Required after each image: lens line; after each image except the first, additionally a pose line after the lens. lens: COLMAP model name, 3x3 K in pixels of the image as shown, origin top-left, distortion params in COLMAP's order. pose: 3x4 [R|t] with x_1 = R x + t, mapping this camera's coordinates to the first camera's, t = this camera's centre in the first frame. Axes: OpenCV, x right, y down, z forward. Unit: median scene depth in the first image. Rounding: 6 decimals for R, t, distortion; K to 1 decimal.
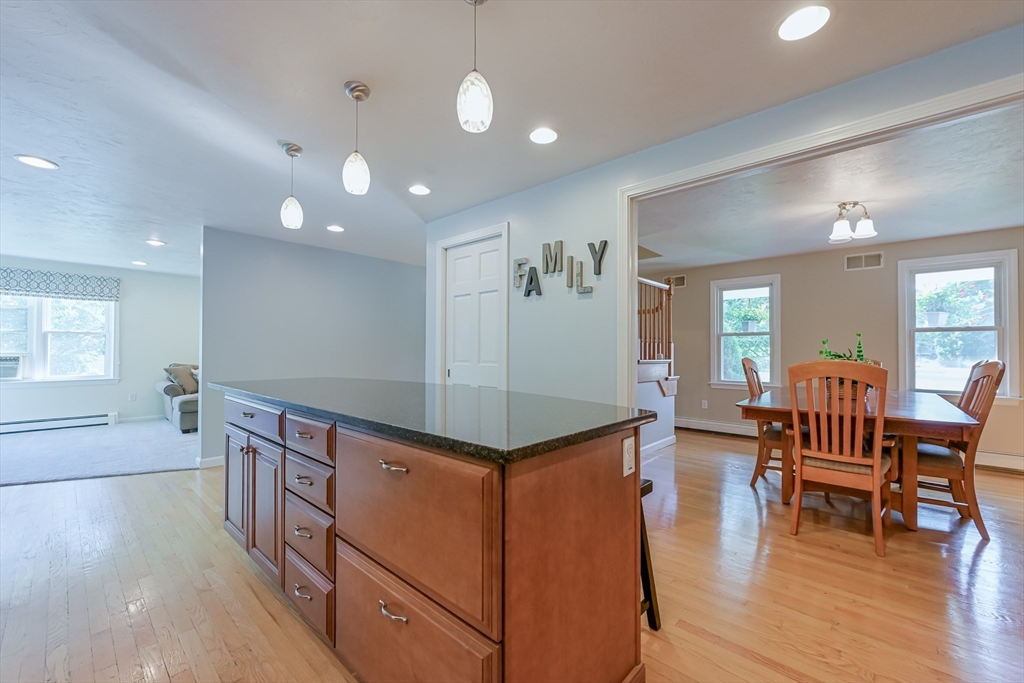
lens RADIAL K [[403.7, 0, 504.1], [0, 403.7, 344.6], [0, 0, 1]] dist [0.000173, -0.000927]
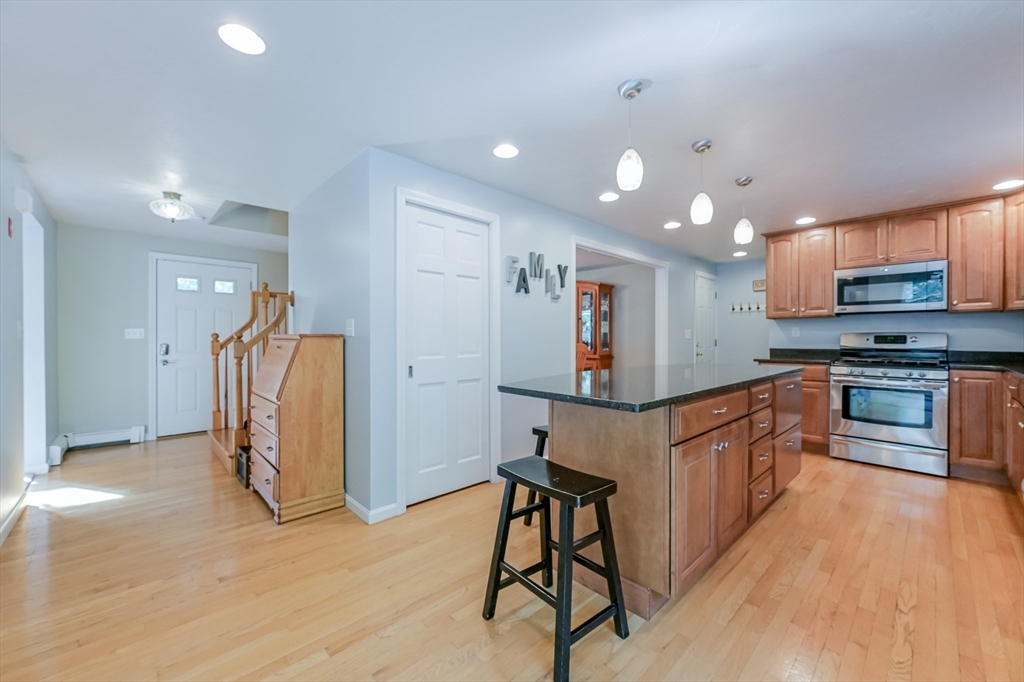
lens RADIAL K [[403.7, 0, 511.2], [0, 403.7, 340.0], [0, 0, 1]] dist [0.000173, -0.000927]
pose [[0.070863, -0.007842, 0.997455, -1.085957], [-0.013486, 0.999870, 0.008819, 0.003812], [-0.997395, -0.014077, 0.070748, 0.954688]]
